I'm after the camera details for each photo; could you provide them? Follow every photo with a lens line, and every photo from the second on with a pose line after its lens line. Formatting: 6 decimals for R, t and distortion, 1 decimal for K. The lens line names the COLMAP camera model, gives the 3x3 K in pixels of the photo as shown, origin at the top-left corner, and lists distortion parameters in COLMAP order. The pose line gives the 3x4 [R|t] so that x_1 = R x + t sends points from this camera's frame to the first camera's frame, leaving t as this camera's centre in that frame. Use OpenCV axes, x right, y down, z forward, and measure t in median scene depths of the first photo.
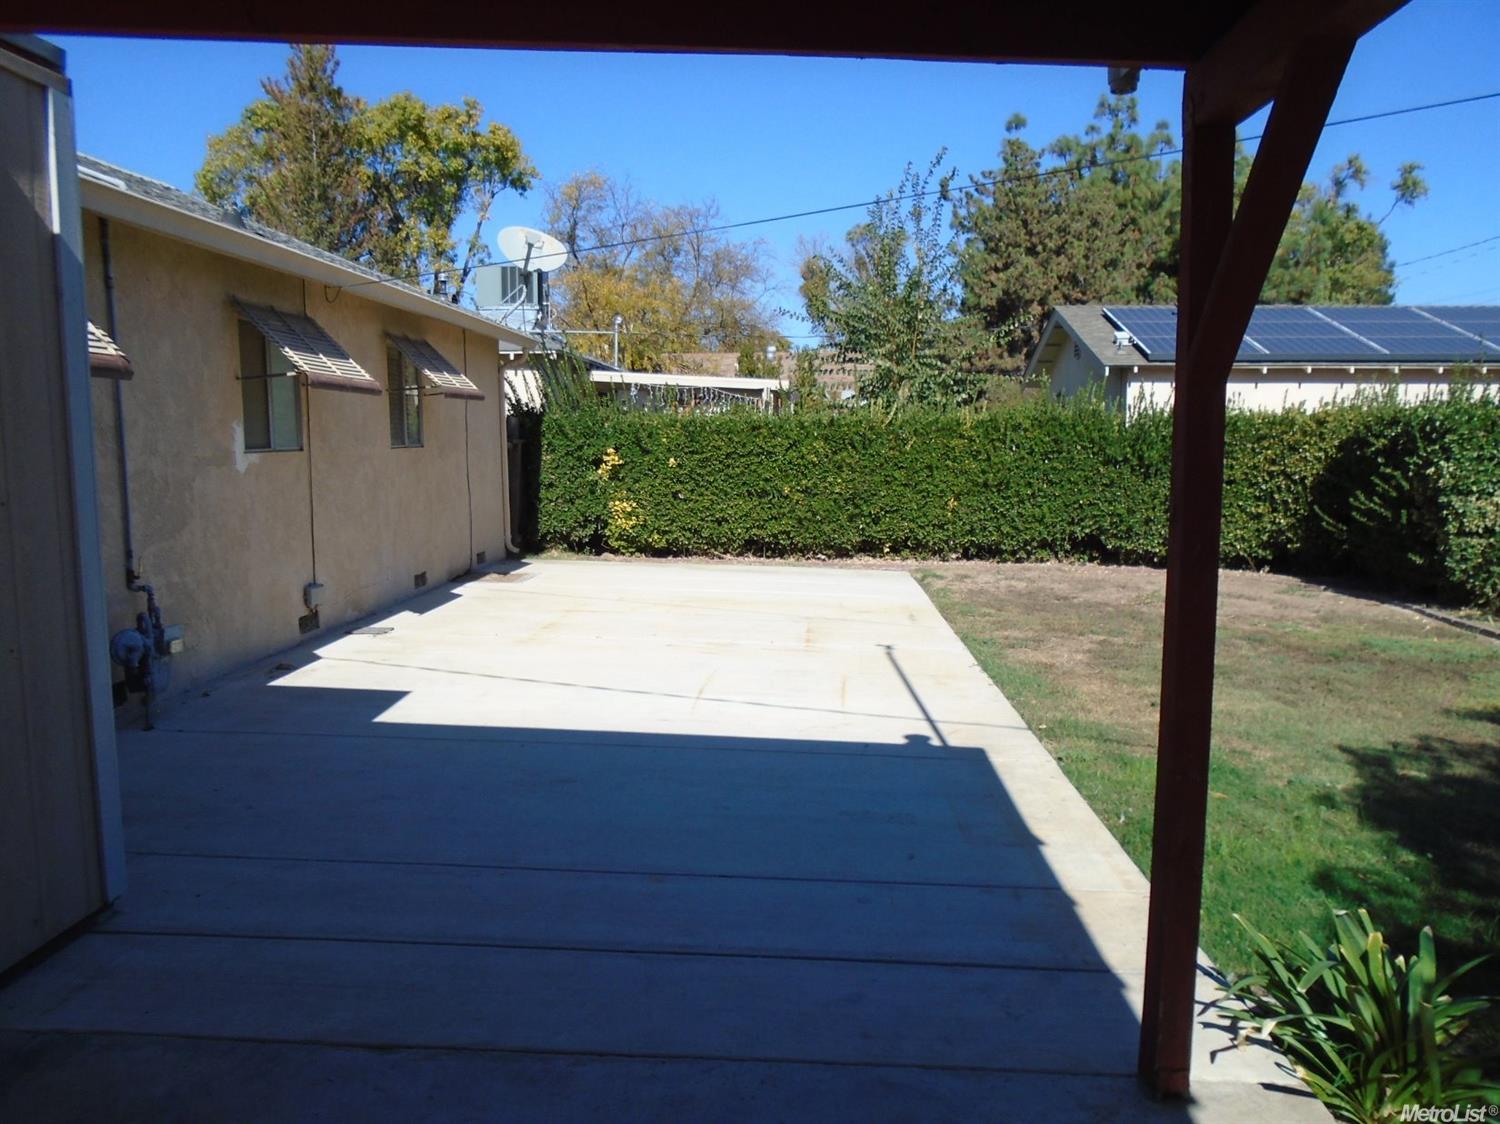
lens RADIAL K [[1141.4, 0, 751.3], [0, 1141.4, 564.1], [0, 0, 1]] dist [0.011514, 0.002838]
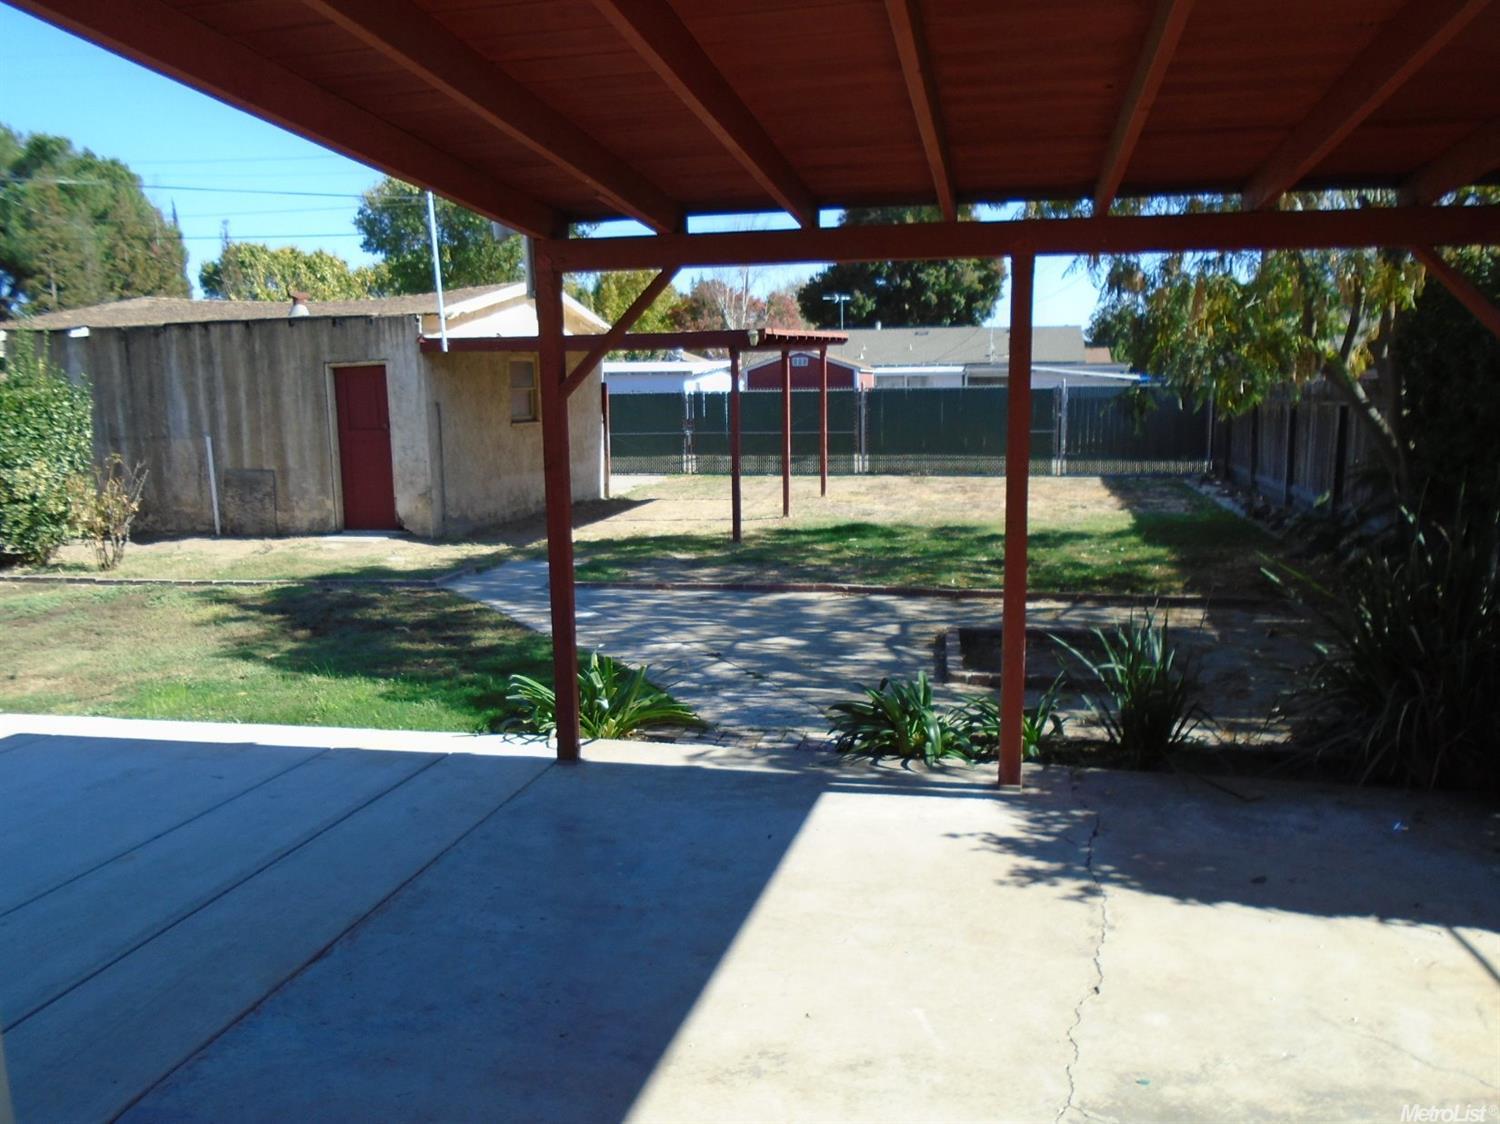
lens RADIAL K [[1141.4, 0, 750.0], [0, 1141.4, 564.3], [0, 0, 1]] dist [0.011514, 0.002838]
pose [[0.155030, -0.151713, 0.976191, -0.980969], [0.124938, 0.983215, 0.132963, -0.062766], [-0.979978, 0.101350, 0.171383, 0.220180]]
